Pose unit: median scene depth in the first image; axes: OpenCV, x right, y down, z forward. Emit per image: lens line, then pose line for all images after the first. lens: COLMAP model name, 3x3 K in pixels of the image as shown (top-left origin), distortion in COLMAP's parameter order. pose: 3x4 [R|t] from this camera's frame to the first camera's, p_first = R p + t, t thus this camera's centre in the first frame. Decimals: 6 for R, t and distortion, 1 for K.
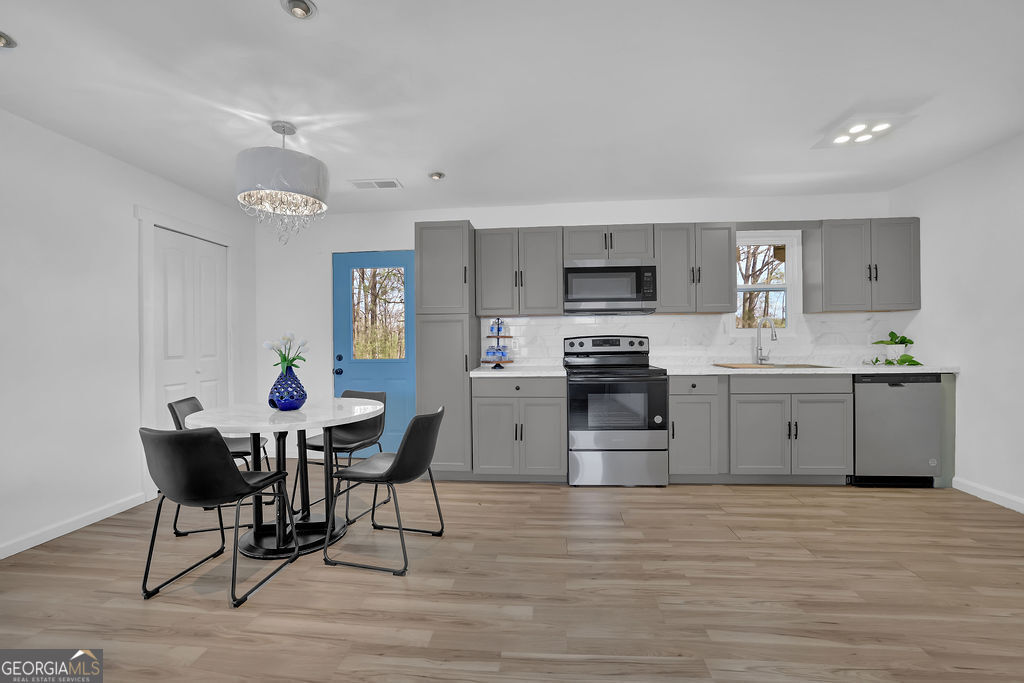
lens RADIAL K [[438.1, 0, 508.2], [0, 438.1, 340.1], [0, 0, 1]] dist [-0.028136, 0.007203]
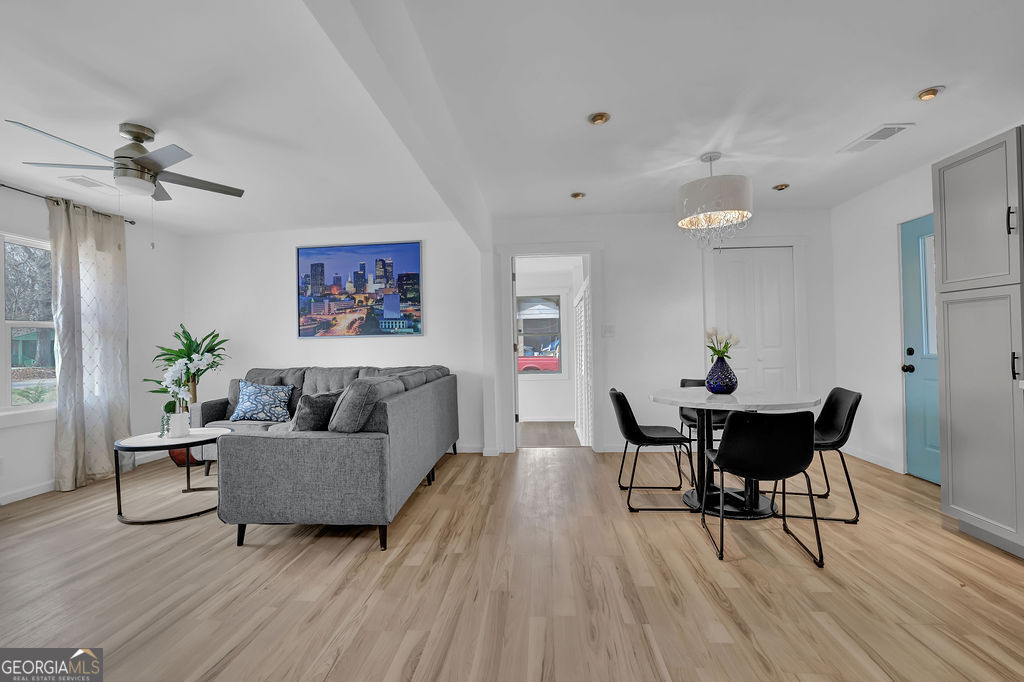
lens RADIAL K [[441.6, 0, 508.1], [0, 441.6, 341.5], [0, 0, 1]] dist [-0.038261, 0.010832]
pose [[0.015014, 0.004652, -0.999876, 0.509466], [0.026233, 0.999643, 0.005045, -0.002326], [0.999543, -0.026305, 0.014886, 0.307967]]
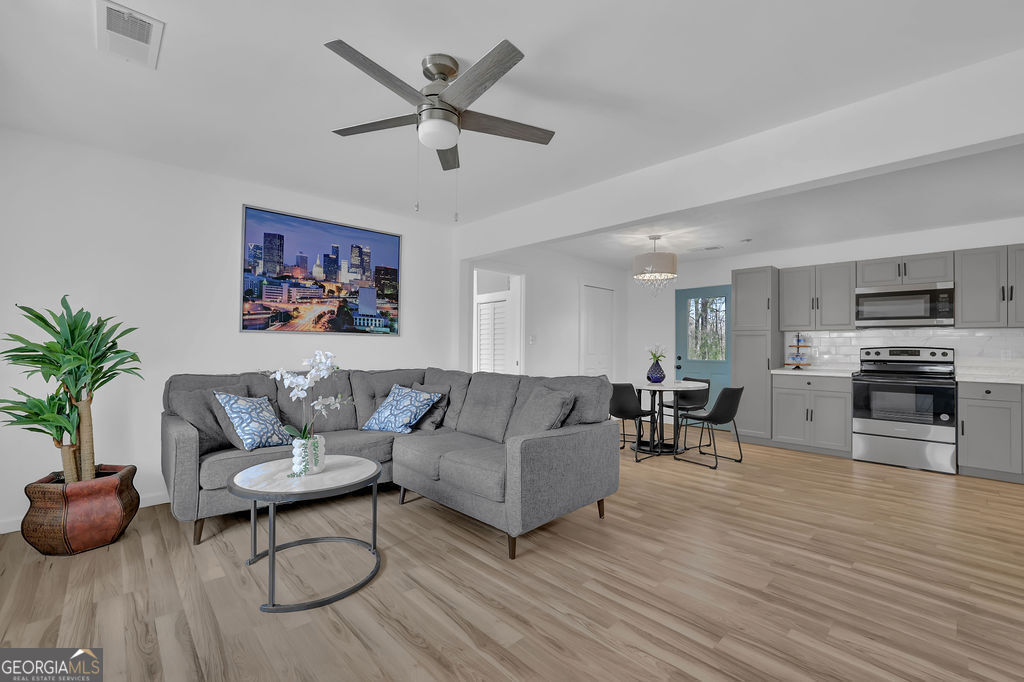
lens RADIAL K [[438.1, 0, 509.4], [0, 438.1, 340.2], [0, 0, 1]] dist [-0.028136, 0.007203]
pose [[0.752705, 0.010045, -0.658282, 0.215917], [-0.015465, 0.999877, -0.002425, -0.010525], [0.658177, 0.012006, 0.752768, -0.686138]]
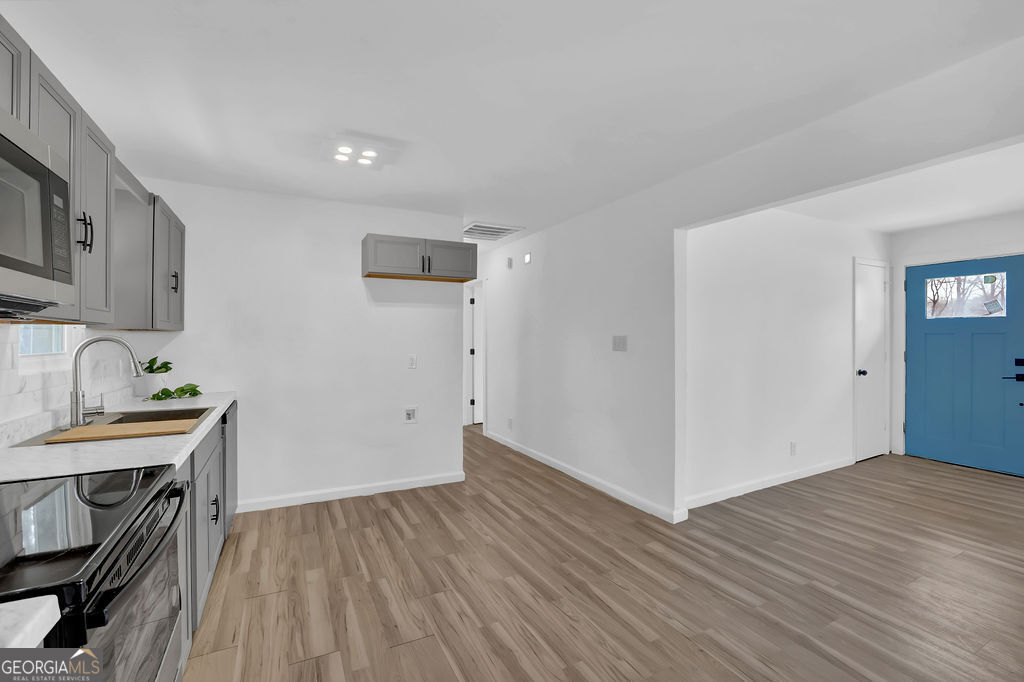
lens RADIAL K [[441.6, 0, 499.2], [0, 441.6, 339.3], [0, 0, 1]] dist [-0.038261, 0.010832]
pose [[-0.528031, 0.011674, 0.849145, -0.140151], [0.006071, 0.999932, -0.009971, -0.043608], [-0.849203, -0.000110, -0.528066, 0.954089]]
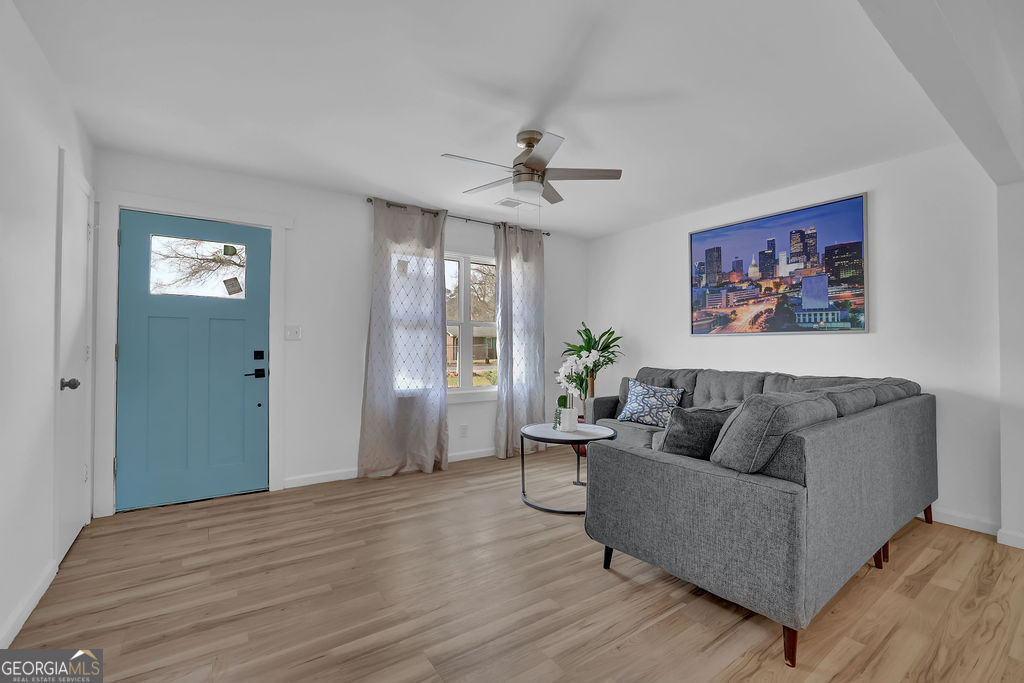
lens RADIAL K [[441.6, 0, 500.8], [0, 441.6, 340.3], [0, 0, 1]] dist [-0.038261, 0.010832]
pose [[-0.762895, -0.000166, -0.646523, 0.312858], [0.010267, 0.999871, -0.012371, -0.000360], [0.646441, -0.016076, -0.762794, 0.257588]]
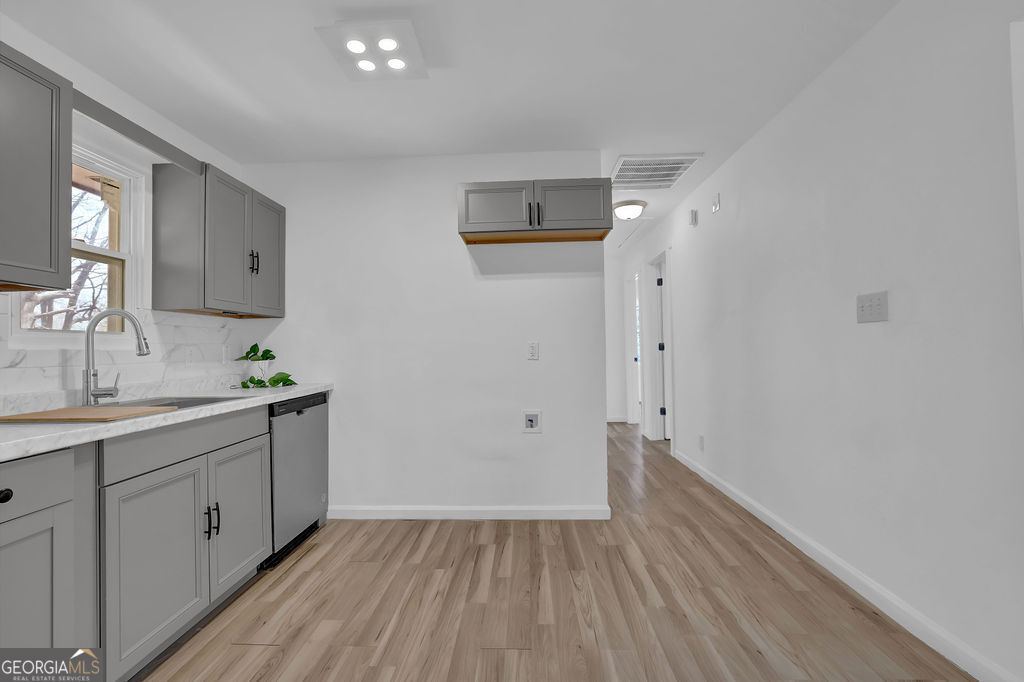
lens RADIAL K [[441.6, 0, 506.5], [0, 441.6, 340.9], [0, 0, 1]] dist [-0.038261, 0.010832]
pose [[-0.055626, 0.030239, 0.997994, 0.089329], [0.018235, 0.999405, -0.029266, 0.006475], [-0.998285, 0.016571, -0.056144, 0.641448]]
